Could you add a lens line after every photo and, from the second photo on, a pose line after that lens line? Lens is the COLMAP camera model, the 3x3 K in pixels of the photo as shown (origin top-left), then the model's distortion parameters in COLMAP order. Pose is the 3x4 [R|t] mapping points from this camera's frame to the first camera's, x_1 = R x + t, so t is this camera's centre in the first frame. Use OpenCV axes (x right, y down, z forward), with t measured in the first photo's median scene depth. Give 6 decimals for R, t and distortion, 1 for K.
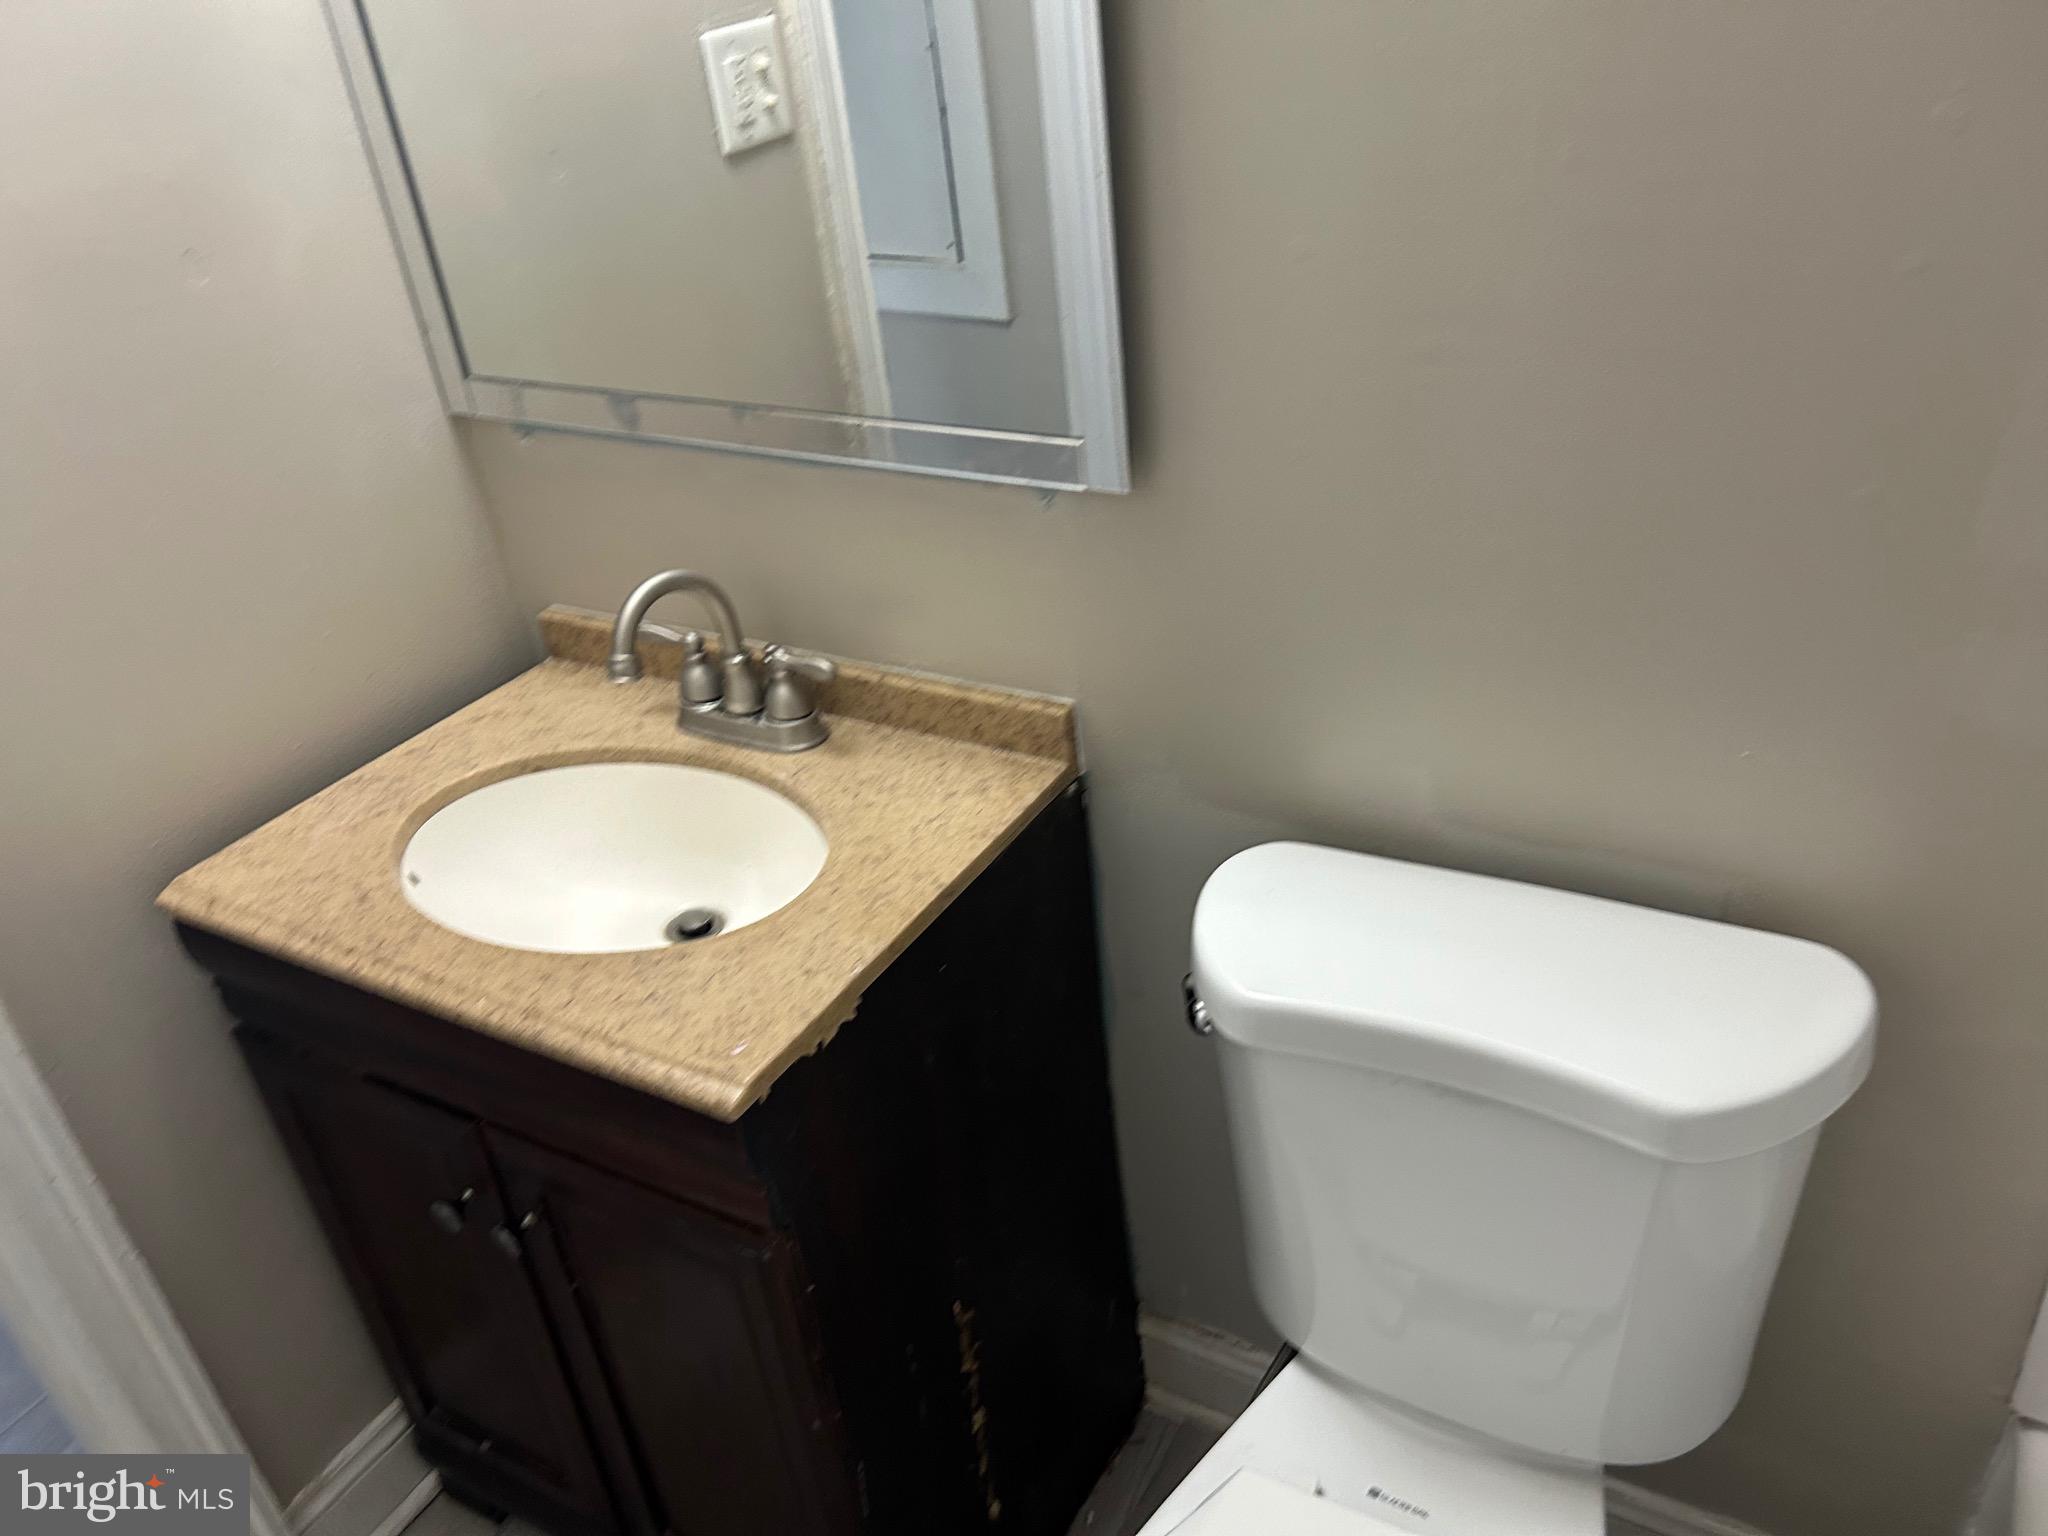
lens RADIAL K [[1559.4, 0, 1029.0], [0, 1559.4, 763.3], [0, 0, 1]] dist [0.037566, -0.070288]
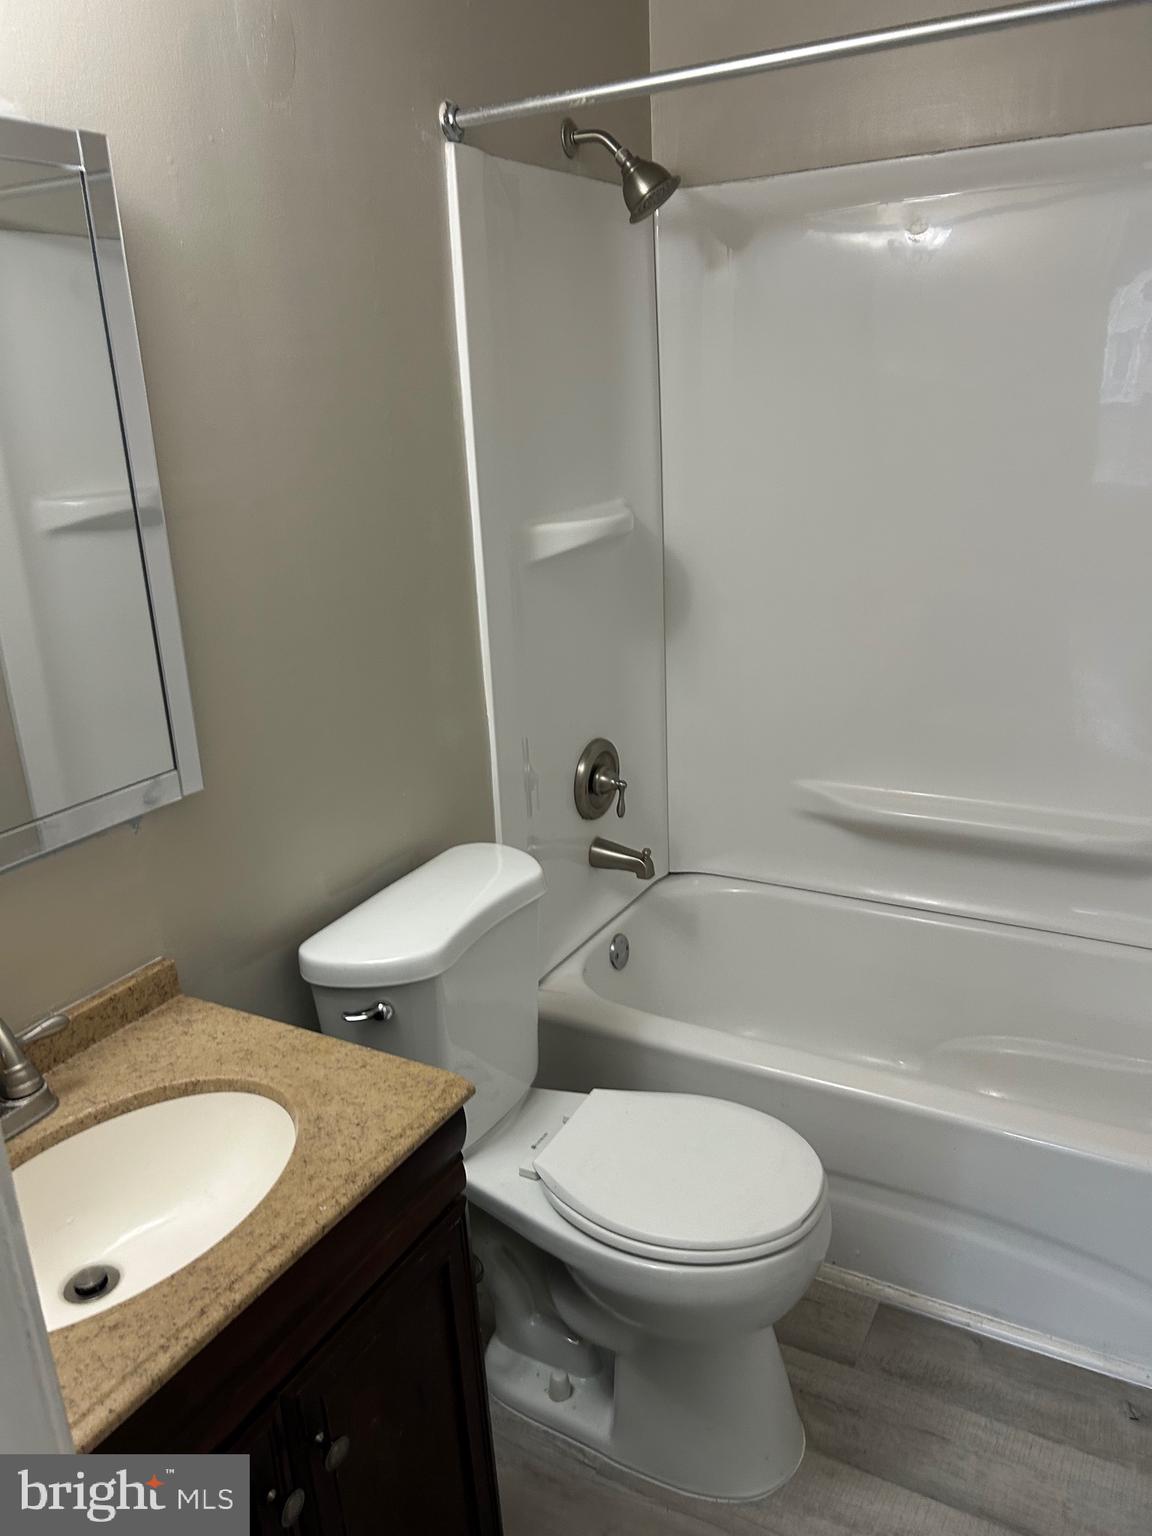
lens RADIAL K [[1169.5, 0, 579.2], [0, 1169.5, 769.6], [0, 0, 1]] dist [0.037566, -0.070288]
pose [[-0.009280, -0.215278, 0.976509, -1.145963], [0.538797, 0.821590, 0.186245, -0.200252], [-0.842385, 0.527868, 0.108367, 0.488610]]
